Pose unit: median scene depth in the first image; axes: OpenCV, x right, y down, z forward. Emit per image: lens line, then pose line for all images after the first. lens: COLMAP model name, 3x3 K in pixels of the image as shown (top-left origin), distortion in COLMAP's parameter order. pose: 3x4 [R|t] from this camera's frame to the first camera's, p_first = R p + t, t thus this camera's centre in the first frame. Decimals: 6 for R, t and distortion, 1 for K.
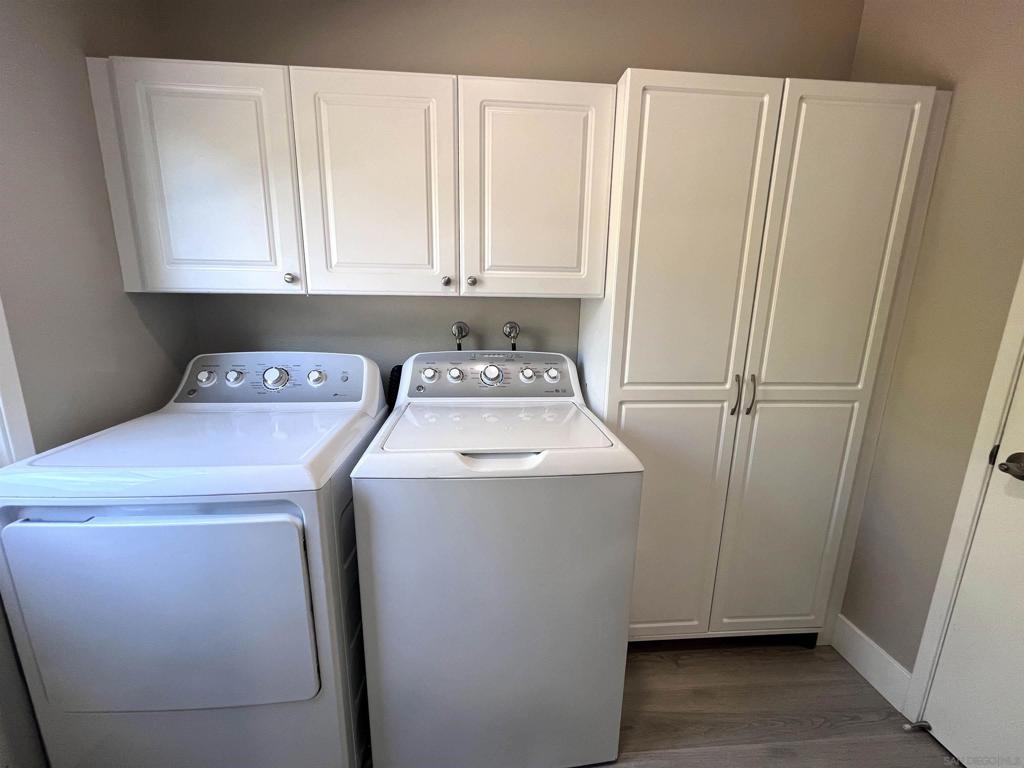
lens RADIAL K [[408.9, 0, 515.4], [0, 408.9, 387.1], [0, 0, 1]] dist [0.000365, 0.000439]
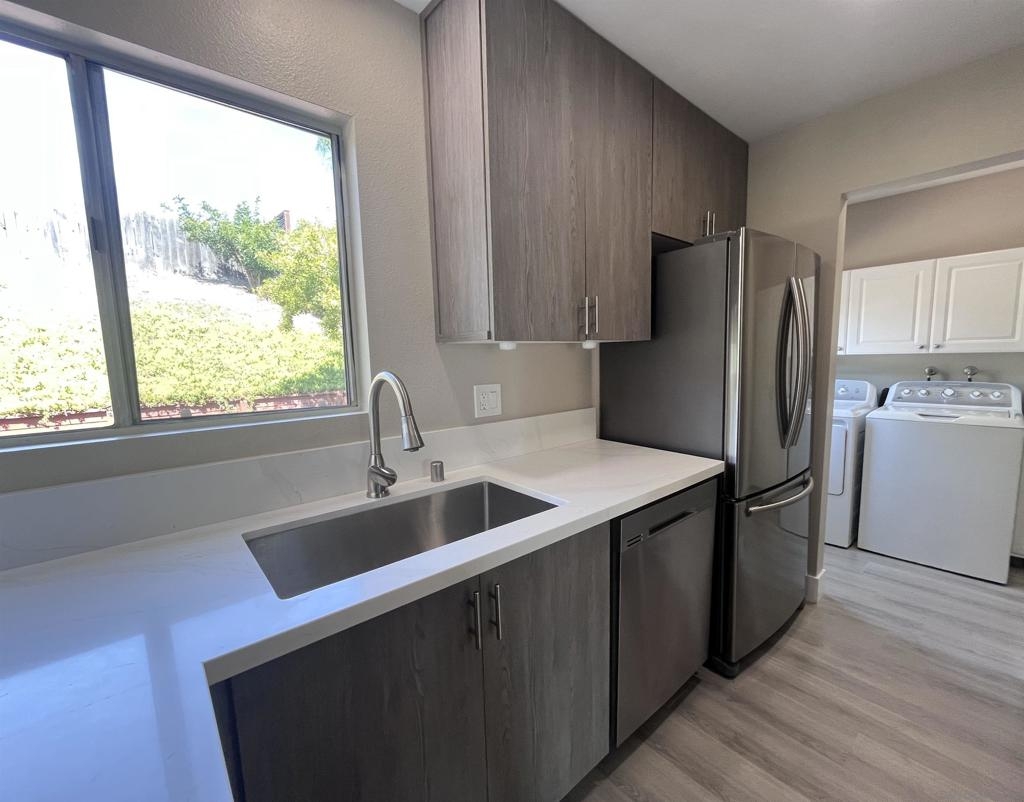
lens RADIAL K [[440.5, 0, 511.9], [0, 440.5, 407.6], [0, 0, 1]] dist [-0.011901, -0.000167]
pose [[0.570340, 0.063079, -0.818983, 0.451429], [-0.142200, 0.989575, -0.022810, 0.376787], [0.809006, 0.129469, 0.573364, -1.819675]]
